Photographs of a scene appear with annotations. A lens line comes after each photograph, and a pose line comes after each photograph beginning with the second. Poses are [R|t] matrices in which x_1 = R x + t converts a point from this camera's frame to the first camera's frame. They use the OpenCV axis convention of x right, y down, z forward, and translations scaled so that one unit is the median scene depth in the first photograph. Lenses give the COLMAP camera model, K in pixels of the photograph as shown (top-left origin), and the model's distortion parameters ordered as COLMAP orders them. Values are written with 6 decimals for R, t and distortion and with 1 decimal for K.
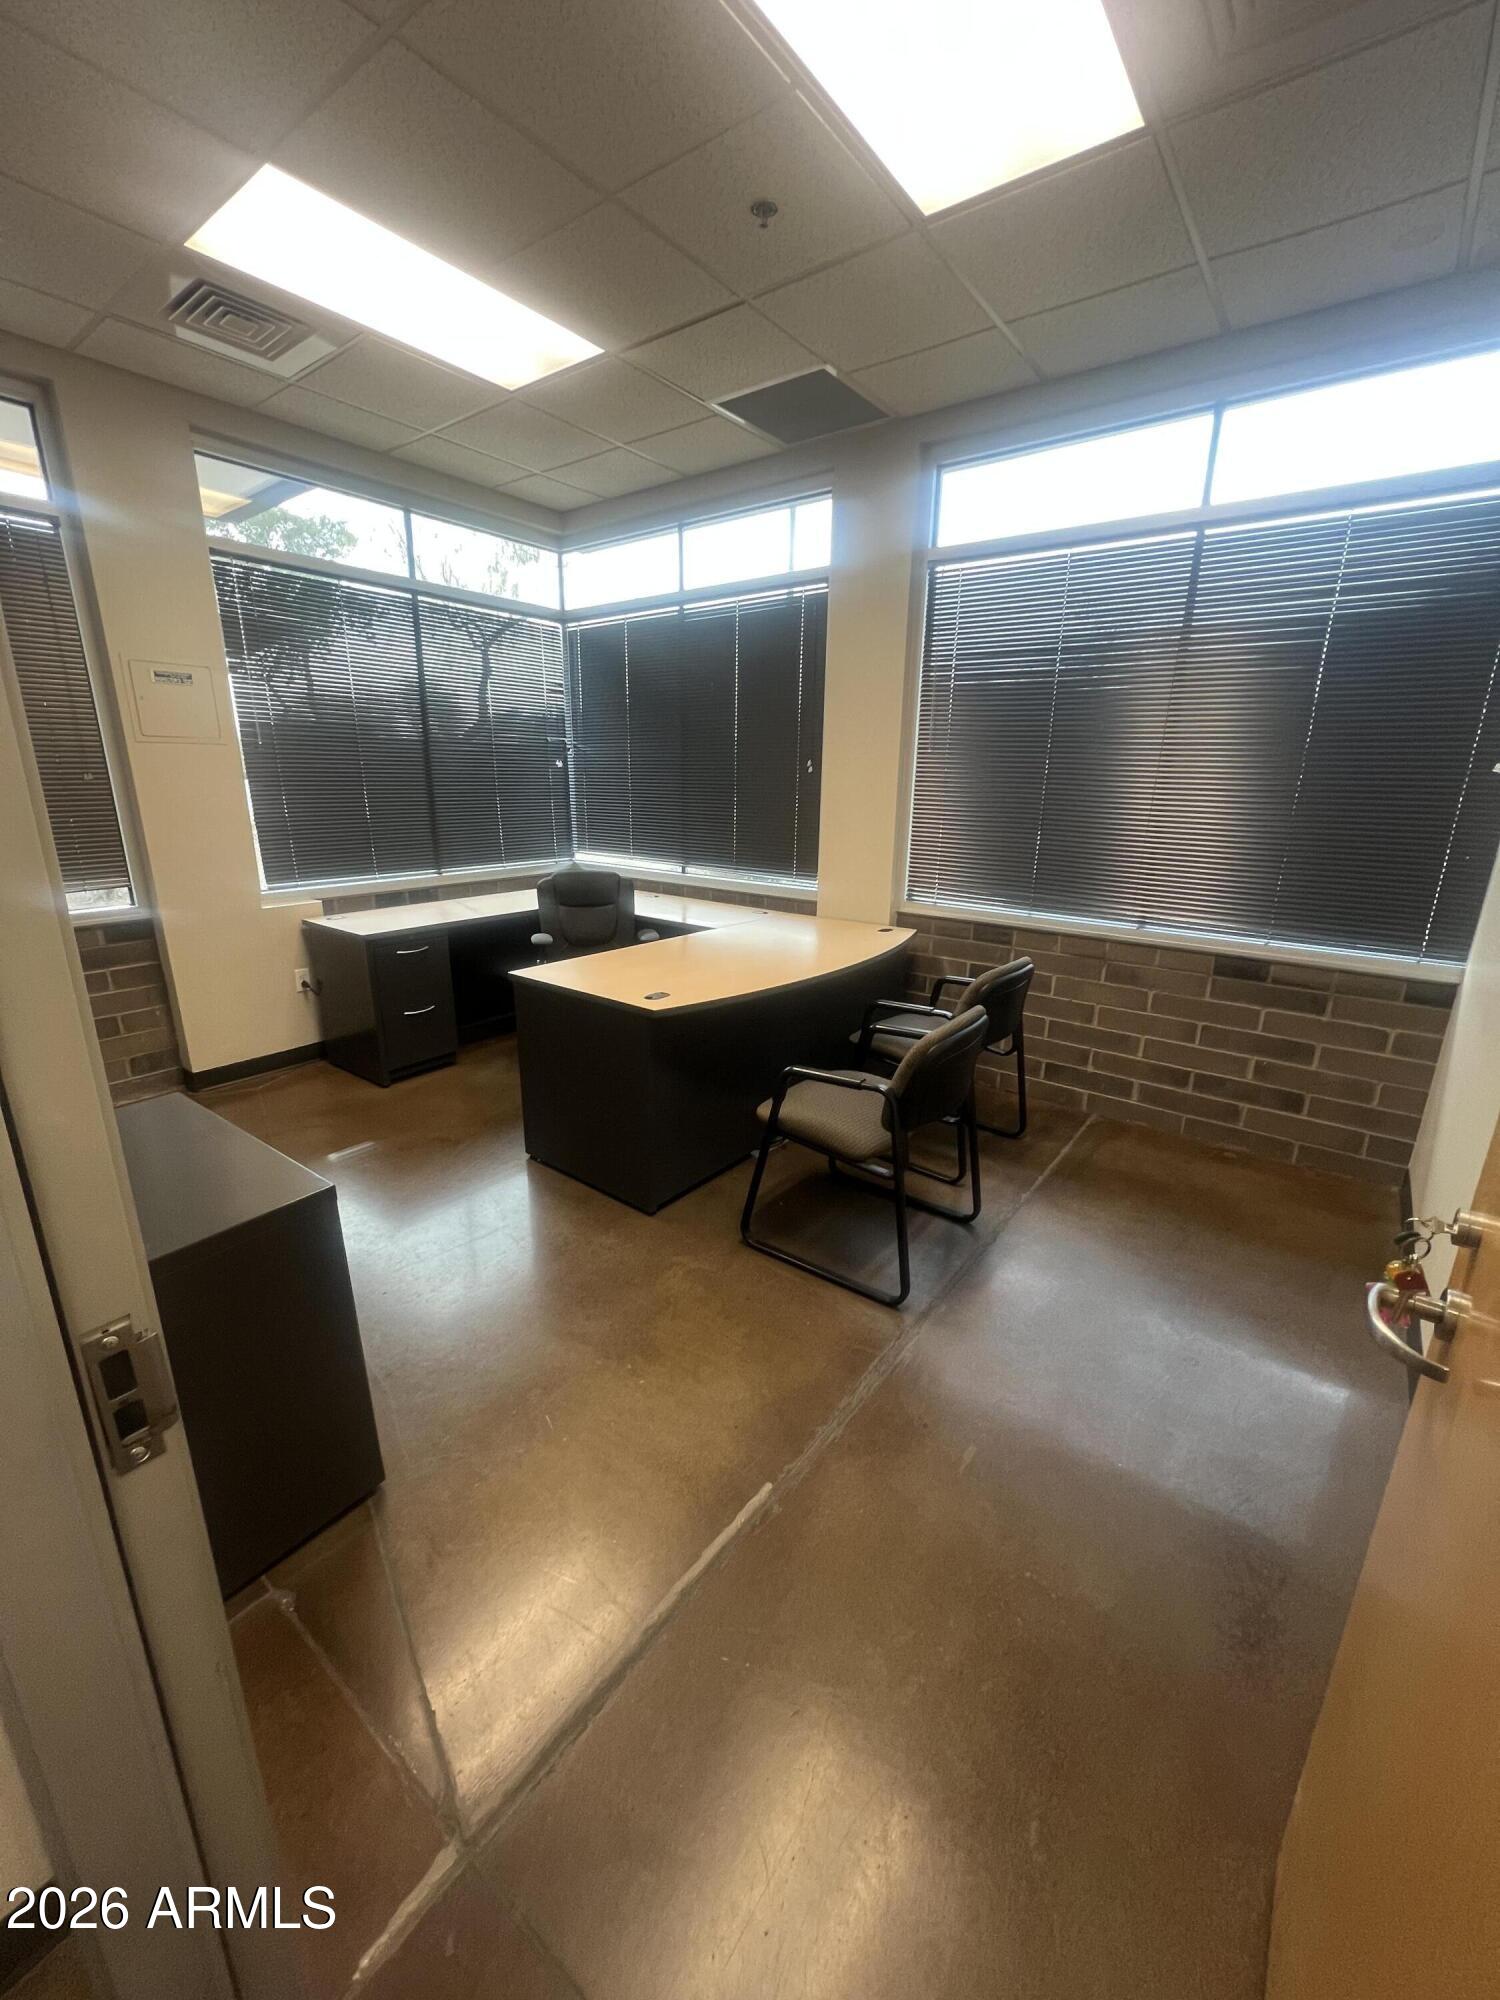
lens RADIAL K [[799.1, 0, 742.4], [0, 799.1, 998.7], [0, 0, 1]] dist [-0.000794, 0.000040]
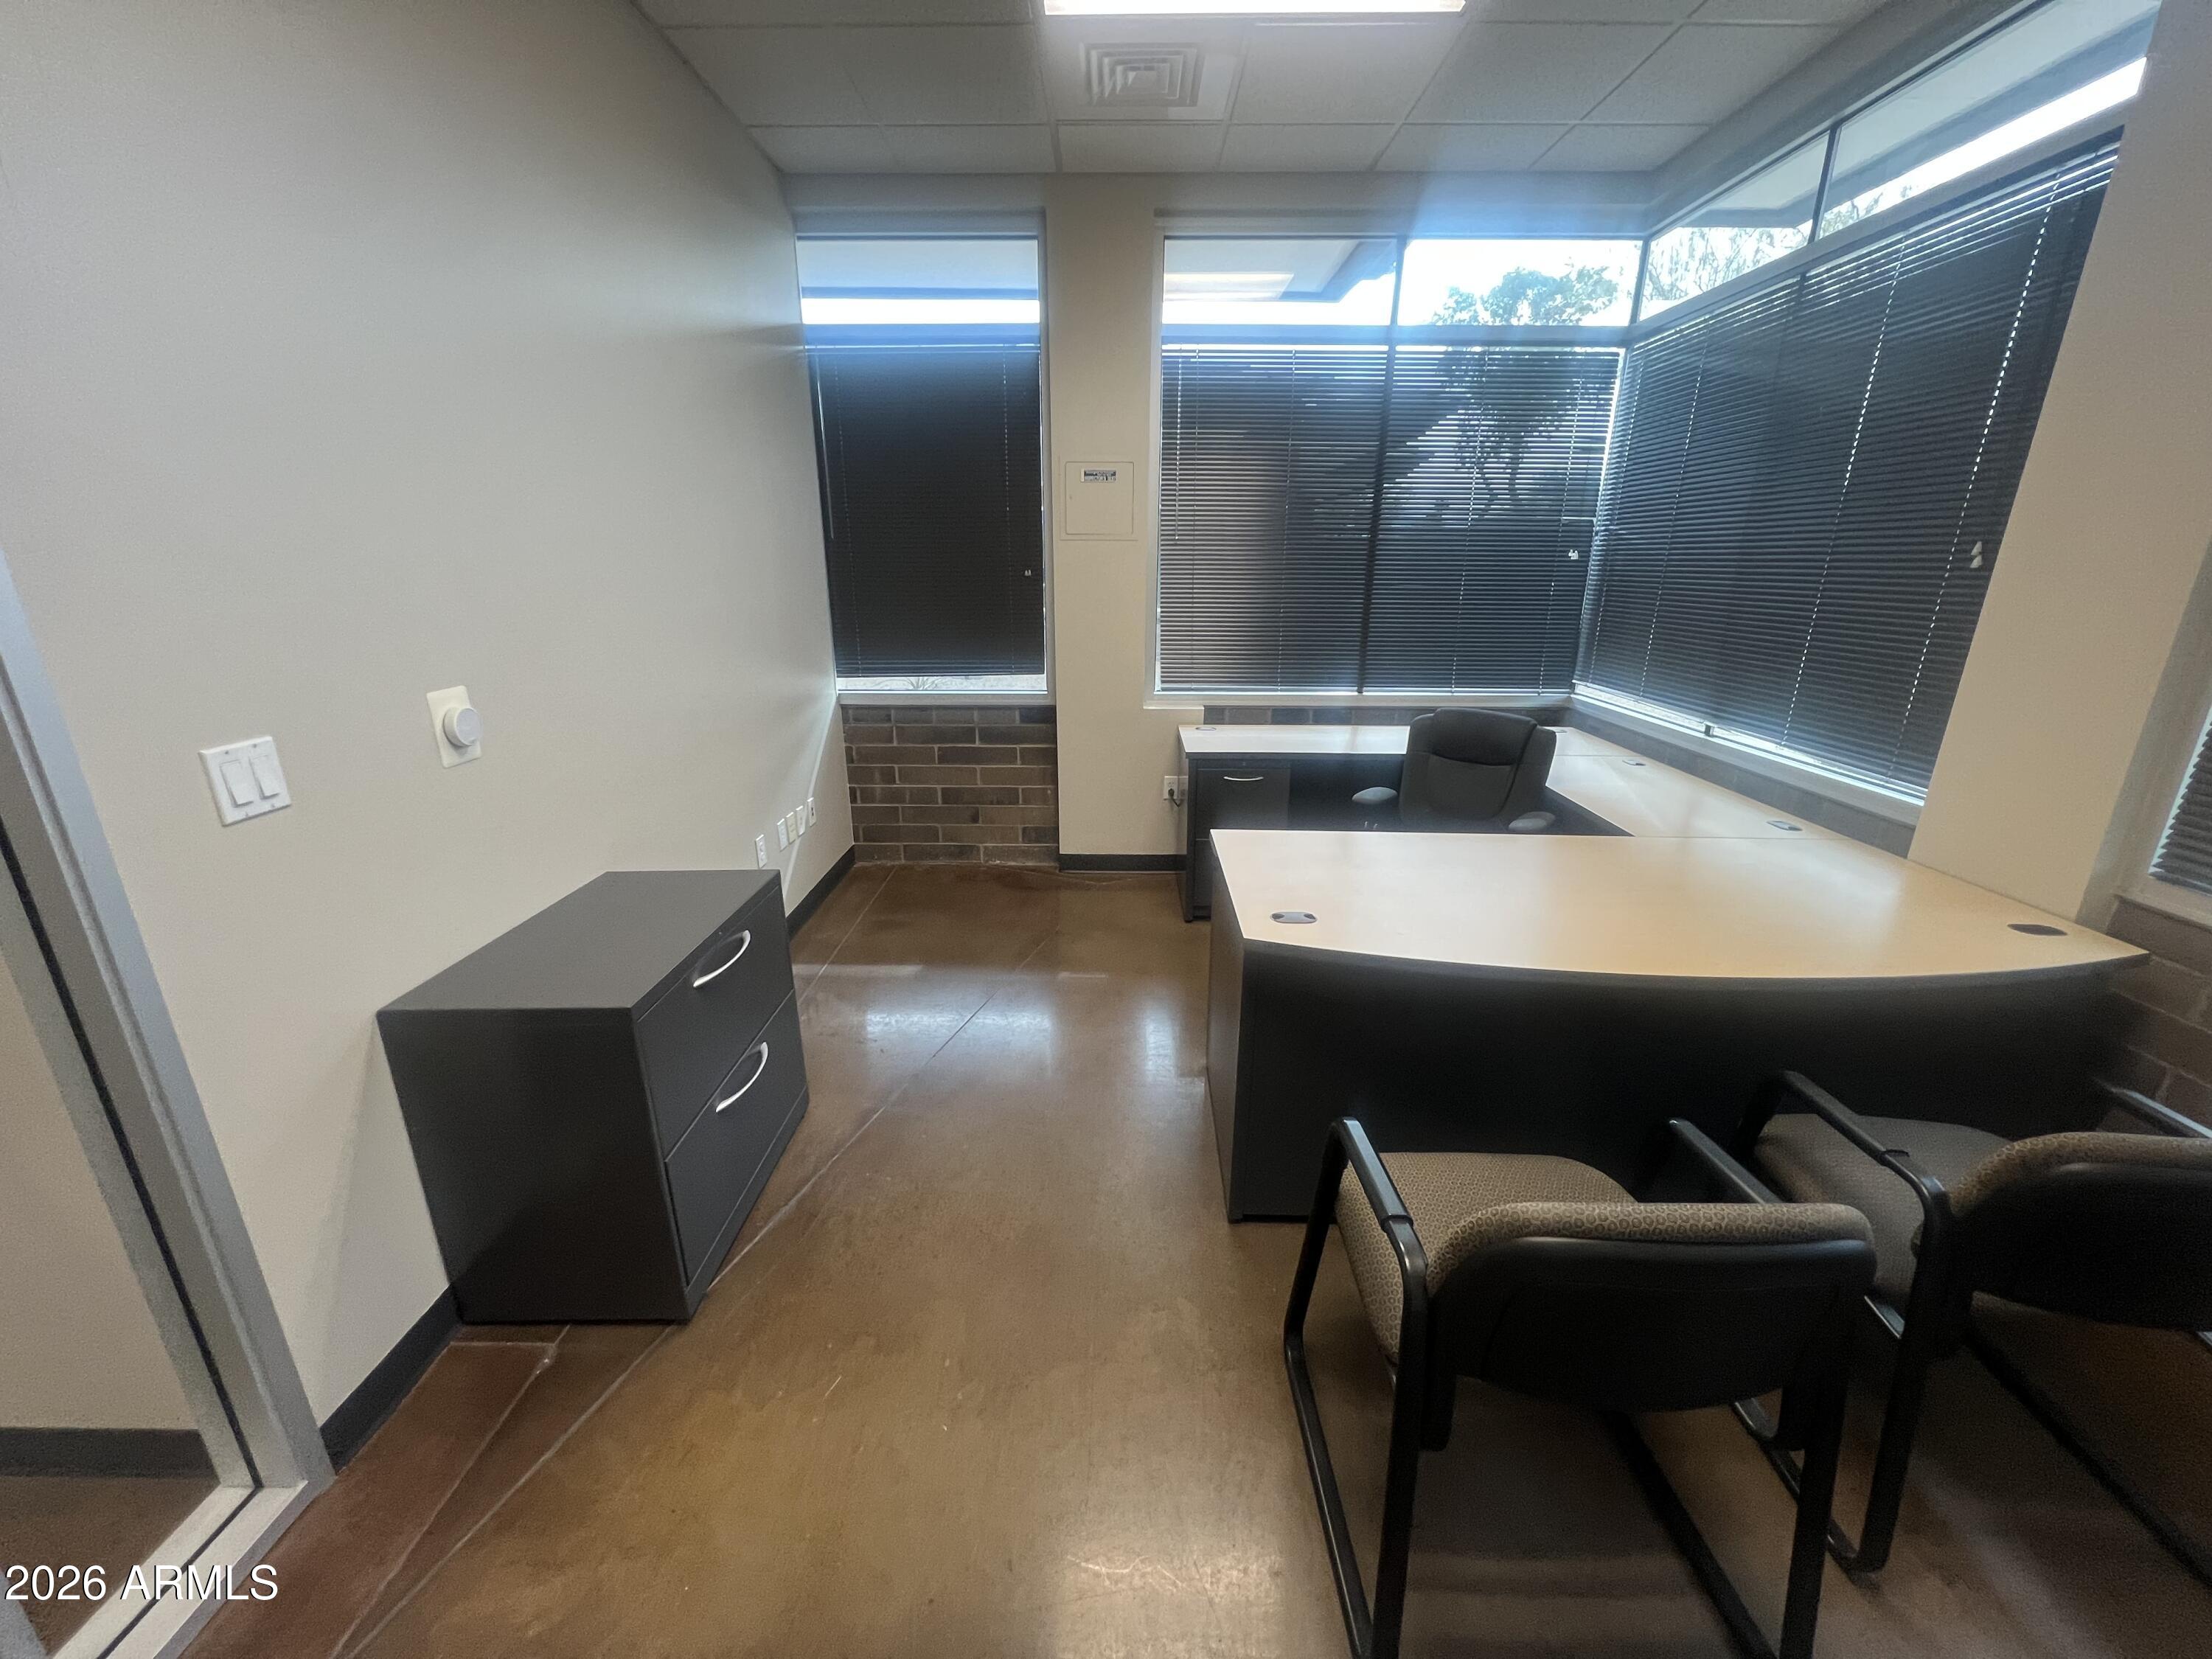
lens RADIAL K [[883.5, 0, 1102.2], [0, 883.5, 834.1], [0, 0, 1]] dist [-0.001043, 0.000308]
pose [[0.600873, 0.230058, -0.765522, 0.270448], [-0.214769, 0.968938, 0.122614, -0.100126], [0.769952, 0.090735, 0.631618, 0.342207]]
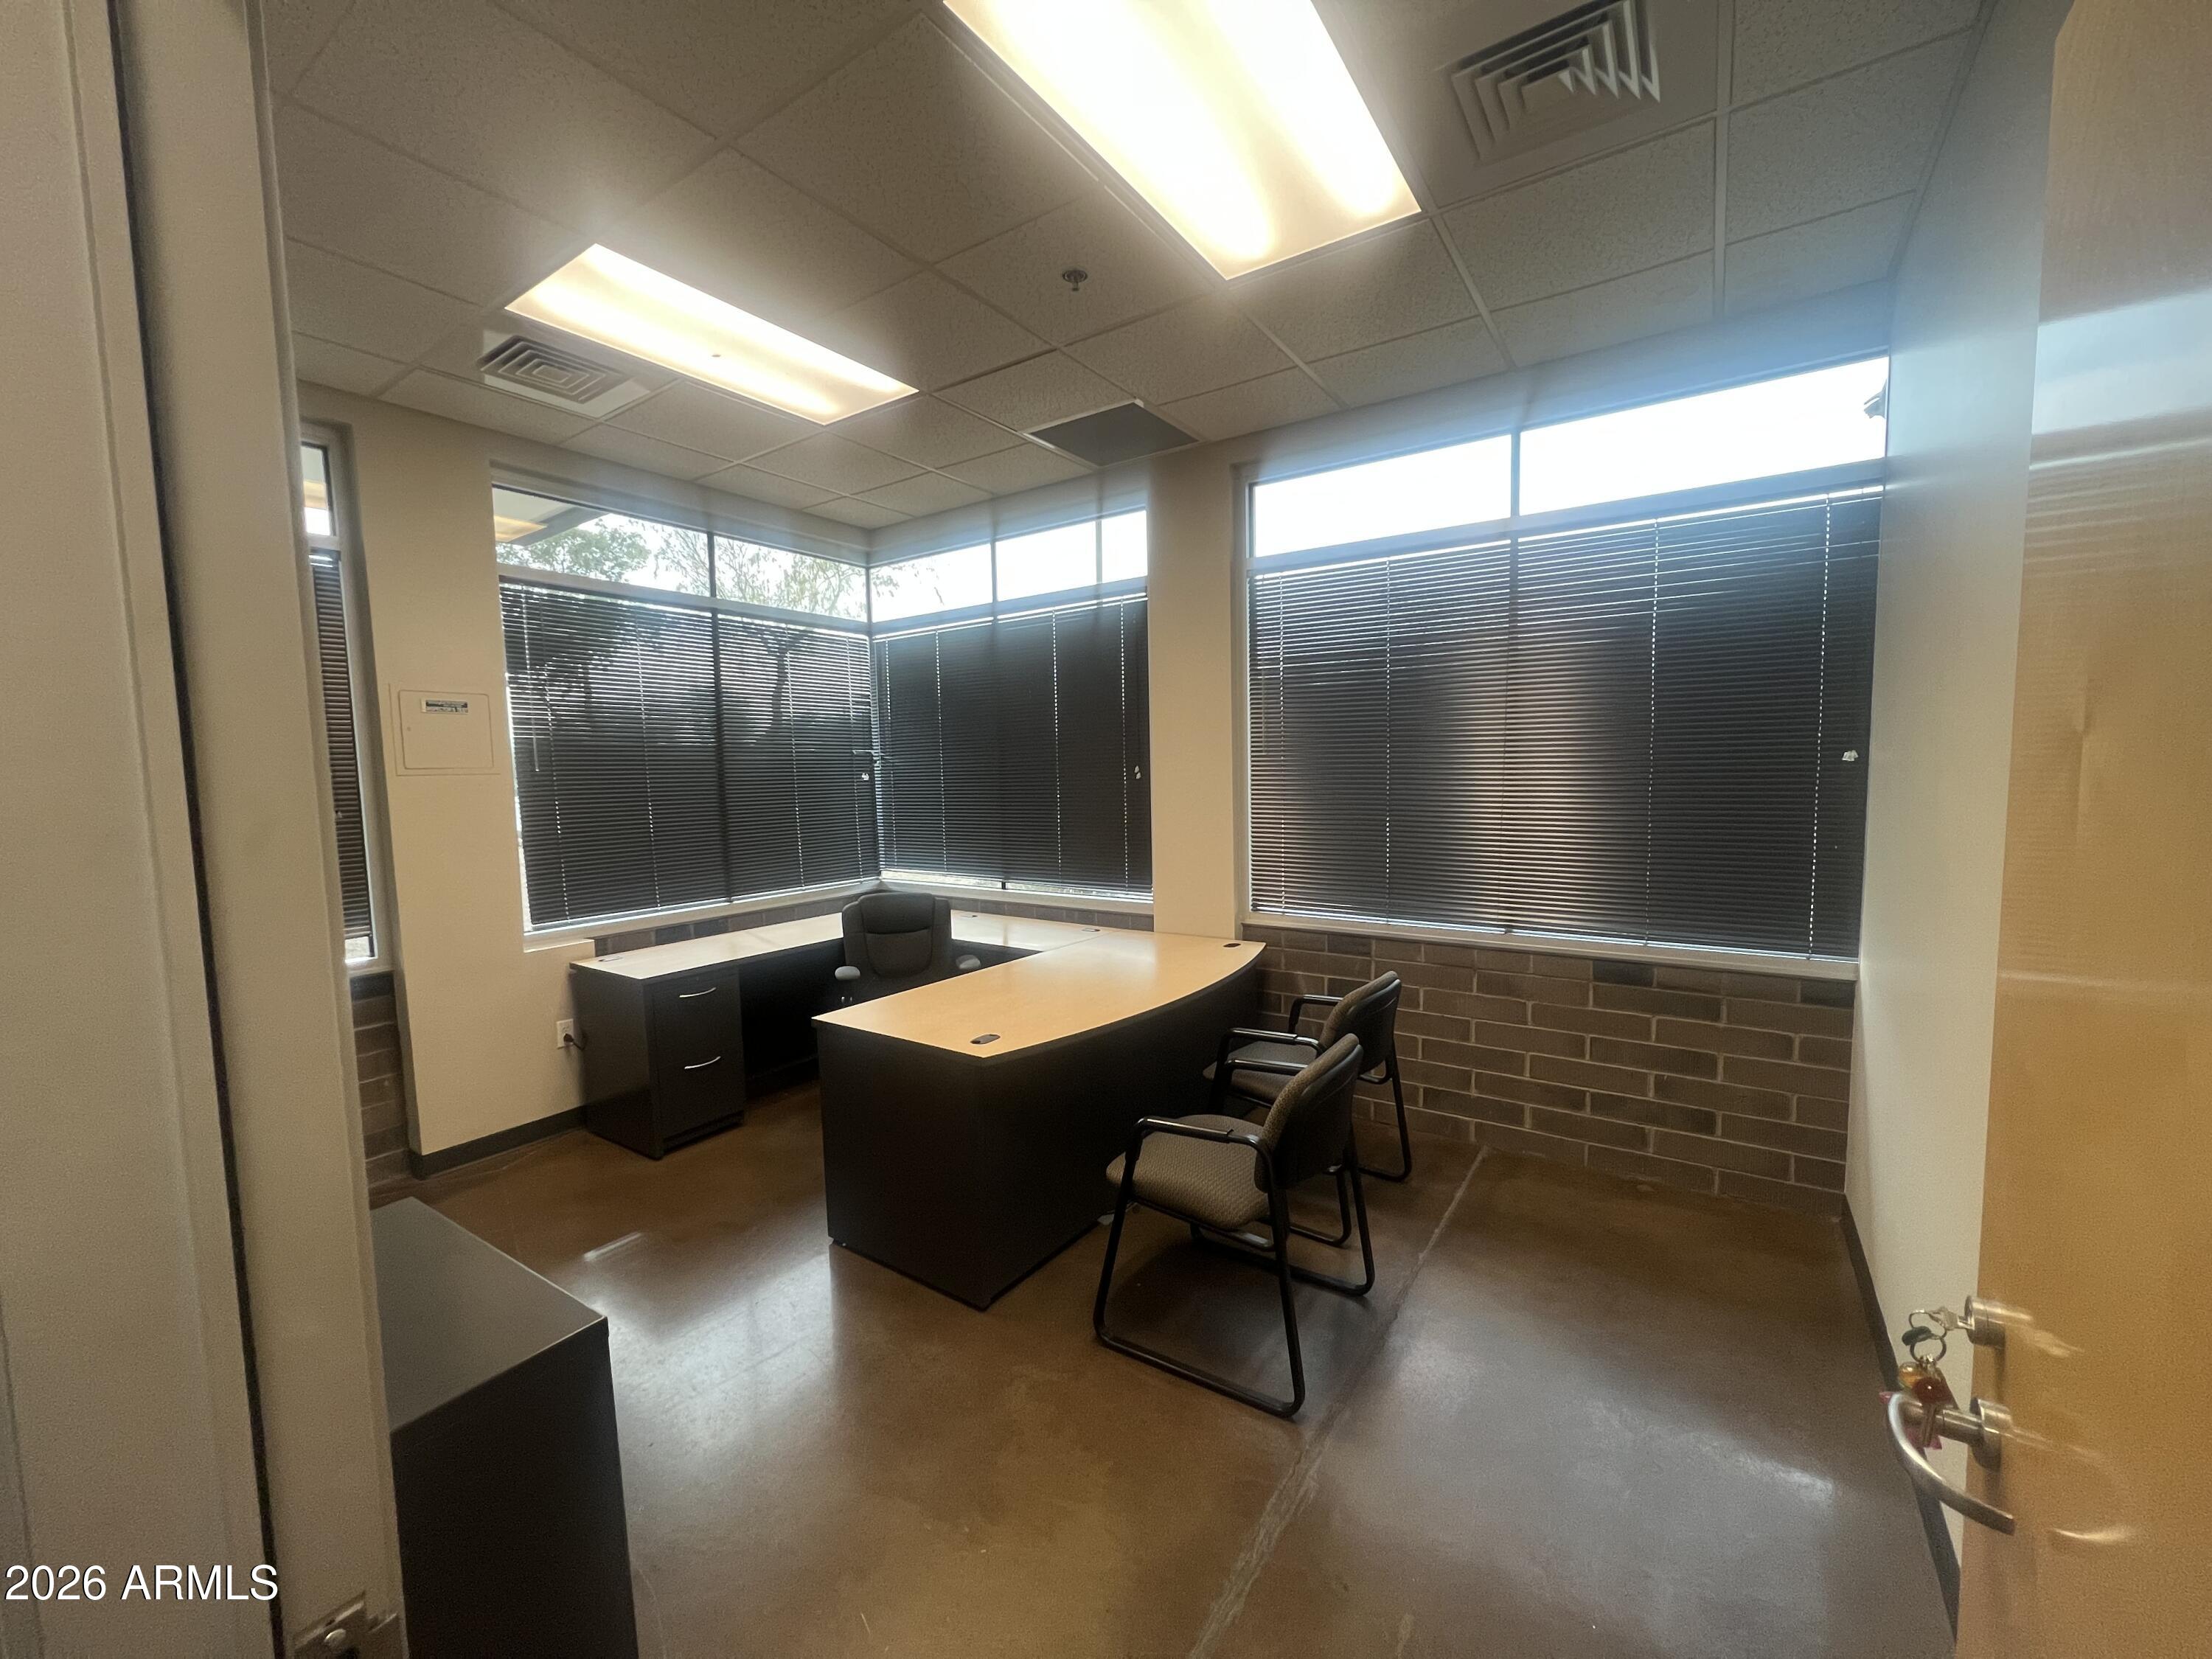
lens RADIAL K [[883.5, 0, 1102.2], [0, 883.5, 834.1], [0, 0, 1]] dist [-0.001043, 0.000308]
pose [[0.997960, -0.038490, 0.050929, -0.016288], [0.047903, 0.978852, -0.198881, -0.020230], [-0.042197, 0.200915, 0.978700, 0.001708]]
